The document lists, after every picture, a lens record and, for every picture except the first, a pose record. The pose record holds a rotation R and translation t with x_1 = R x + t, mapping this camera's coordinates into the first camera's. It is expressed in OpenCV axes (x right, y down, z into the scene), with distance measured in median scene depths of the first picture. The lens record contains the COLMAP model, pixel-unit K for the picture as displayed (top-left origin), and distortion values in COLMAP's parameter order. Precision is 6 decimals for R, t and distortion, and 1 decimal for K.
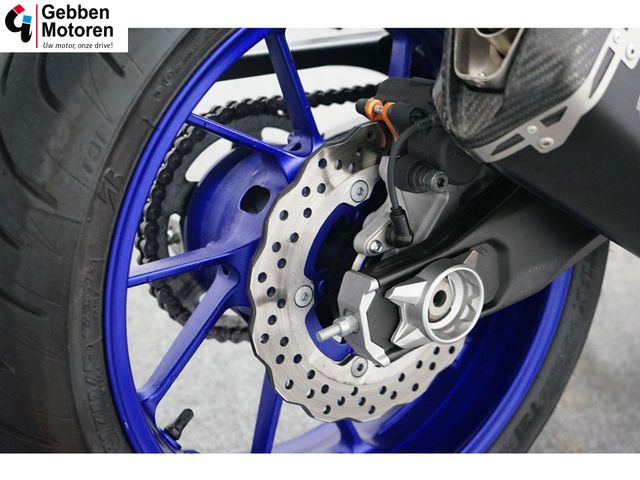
lens RADIAL K [[943.2, 0, 320.0], [0, 943.2, 240.0], [0, 0, 1]] dist [0.000038, 0.050365]
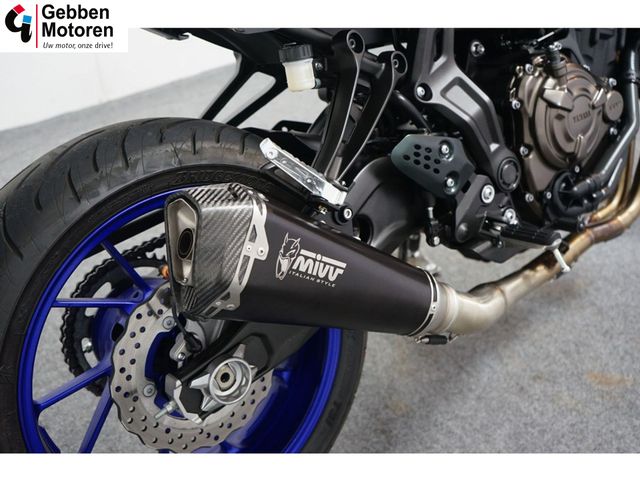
lens RADIAL K [[798.5, 0, 320.0], [0, 798.5, 240.0], [0, 0, 1]] dist [0.012732, 0.024434]
pose [[0.977408, -0.205487, -0.049481, 0.413081], [0.208449, 0.975881, 0.064843, -0.235959], [0.034963, -0.073692, 0.996668, -0.409904]]
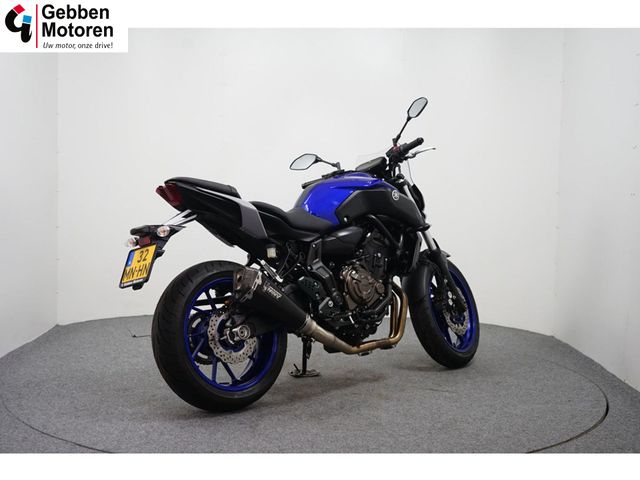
lens RADIAL K [[876.5, 0, 320.0], [0, 876.5, 240.0], [0, 0, 1]] dist [0.001088, -0.003072]
pose [[0.987697, -0.124251, 0.094952, 0.157319], [0.150563, 0.919646, -0.362743, 1.496252], [-0.042251, 0.372576, 0.927039, -3.988621]]
